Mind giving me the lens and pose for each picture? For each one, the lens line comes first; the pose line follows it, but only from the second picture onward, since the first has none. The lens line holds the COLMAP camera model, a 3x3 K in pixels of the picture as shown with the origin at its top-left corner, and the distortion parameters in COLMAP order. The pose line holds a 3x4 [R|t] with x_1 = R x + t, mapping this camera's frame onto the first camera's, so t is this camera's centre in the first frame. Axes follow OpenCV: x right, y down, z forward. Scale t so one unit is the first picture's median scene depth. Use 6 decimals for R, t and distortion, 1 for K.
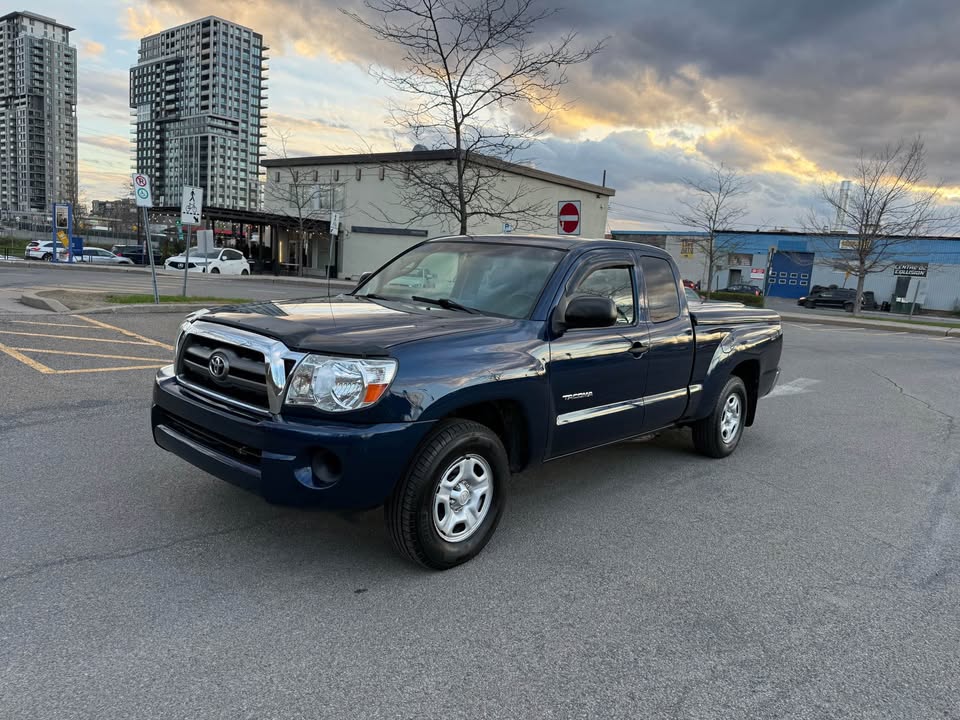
lens RADIAL K [[676.6, 0, 477.6], [0, 676.6, 361.4], [0, 0, 1]] dist [0.004183, -0.016753]
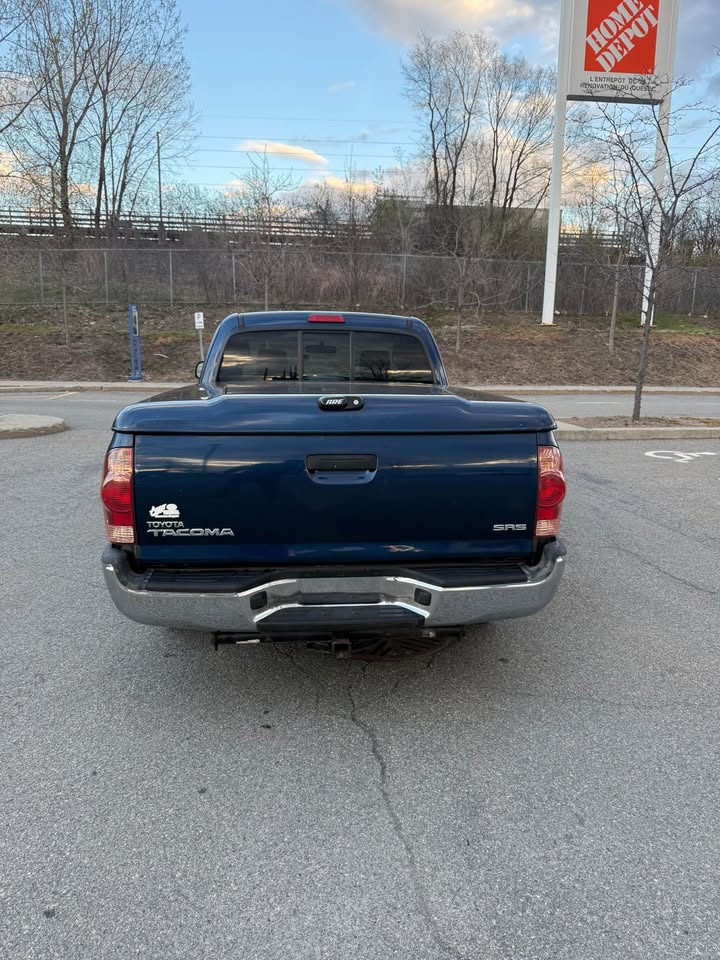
lens RADIAL K [[678.0, 0, 362.7], [0, 678.0, 481.2], [0, 0, 1]] dist [0.002393, -0.014390]
pose [[-0.675282, 0.047377, -0.736037, 0.325315], [-0.171707, 0.960417, 0.219354, -0.070178], [0.717295, 0.274509, -0.640417, 0.688878]]
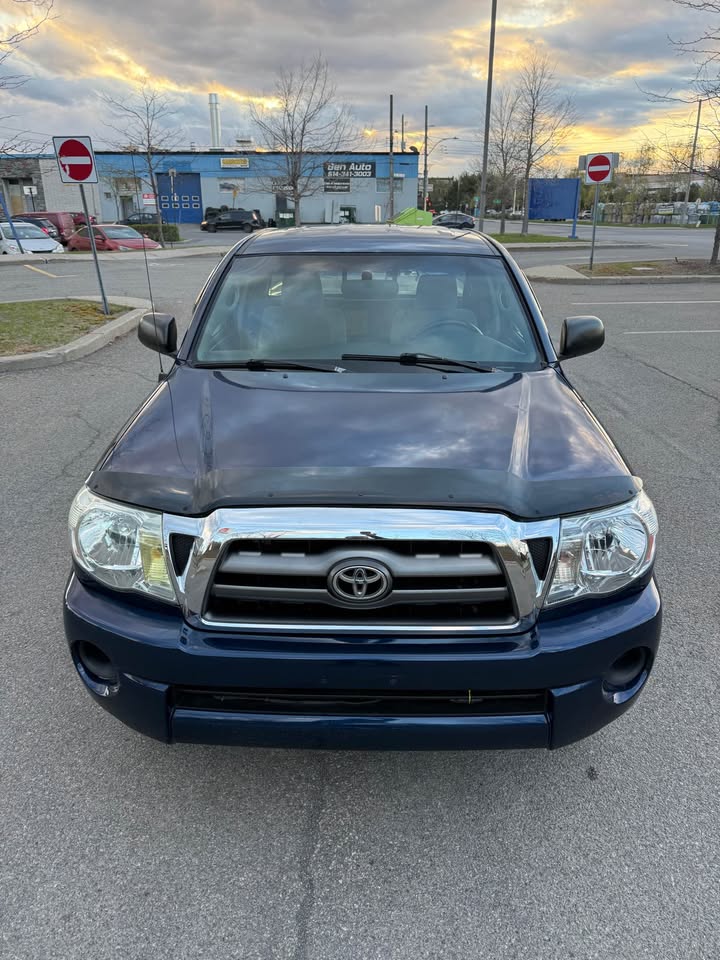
lens RADIAL K [[665.3, 0, 370.3], [0, 665.3, 474.7], [0, 0, 1]] dist [0.027191, -0.029165]
pose [[0.755296, -0.307005, 0.579031, -0.163903], [0.145624, 0.940027, 0.308453, -0.059836], [-0.639001, -0.148653, 0.754705, 0.147205]]
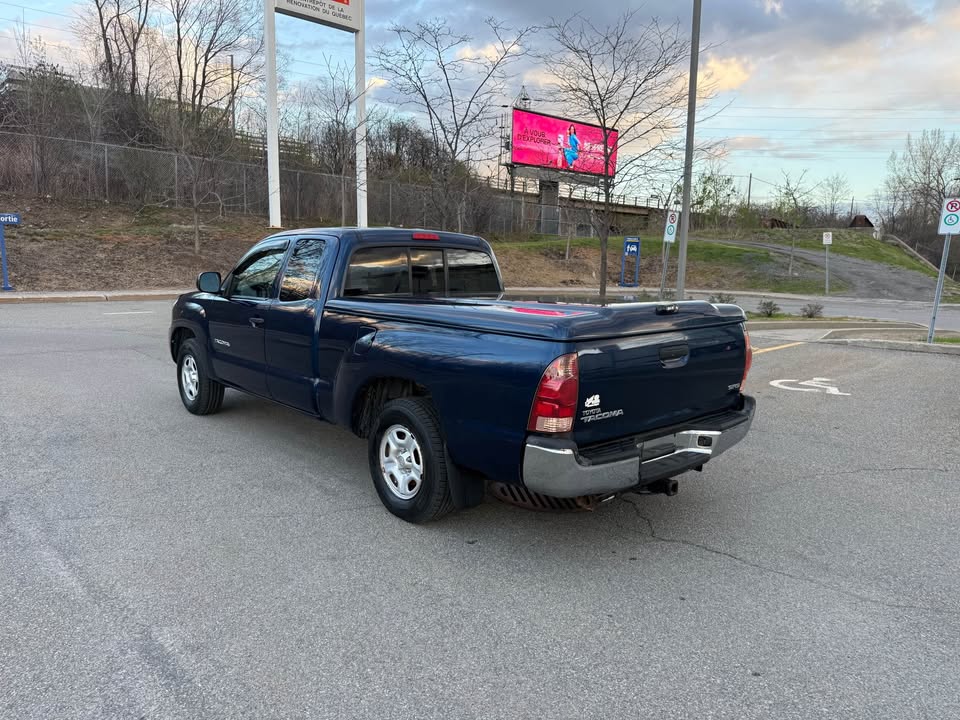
lens RADIAL K [[676.6, 0, 477.6], [0, 676.6, 361.4], [0, 0, 1]] dist [0.004183, -0.016753]
pose [[-0.110978, 0.067497, -0.991528, 0.464293], [-0.164314, 0.982714, 0.085288, -0.038051], [0.980145, 0.172387, -0.097969, 0.508966]]
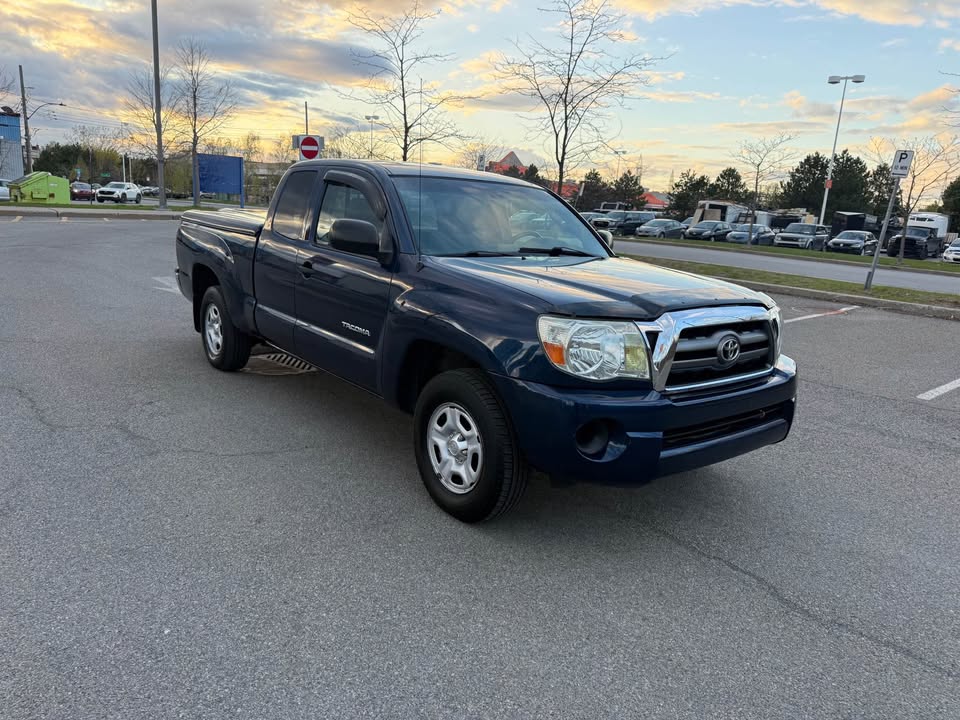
lens RADIAL K [[678.0, 0, 480.0], [0, 678.0, 360.0], [0, 0, 1]] dist [0.002393, -0.014390]
pose [[0.170562, -0.278687, 0.945115, -0.330897], [0.097730, 0.959225, 0.265211, -0.065077], [-0.980488, 0.047131, 0.190843, 0.286957]]
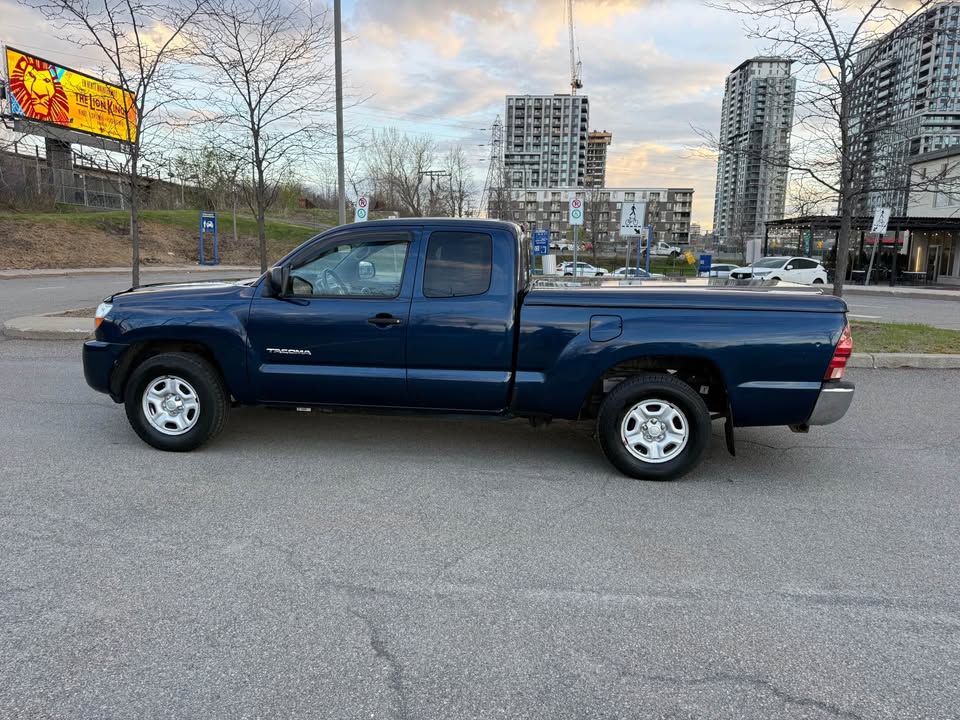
lens RADIAL K [[665.3, 0, 476.2], [0, 665.3, 359.3], [0, 0, 1]] dist [0.027191, -0.029165]
pose [[0.578668, 0.073197, -0.812272, 0.396704], [-0.092884, 0.995399, 0.023529, 0.000930], [0.810257, 0.061832, 0.582805, 0.172148]]
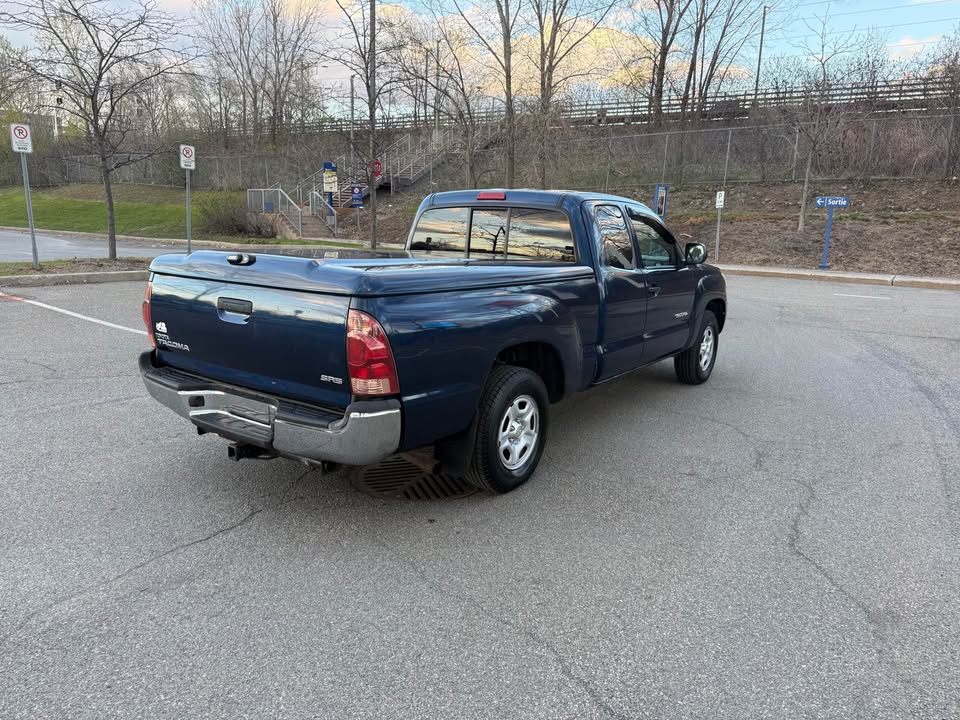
lens RADIAL K [[676.6, 0, 477.6], [0, 676.6, 361.4], [0, 0, 1]] dist [0.004183, -0.016753]
pose [[-0.987376, -0.088300, -0.131497, 0.128686], [-0.127350, 0.936203, 0.327576, -0.106148], [0.094183, 0.340187, -0.935629, 0.808974]]
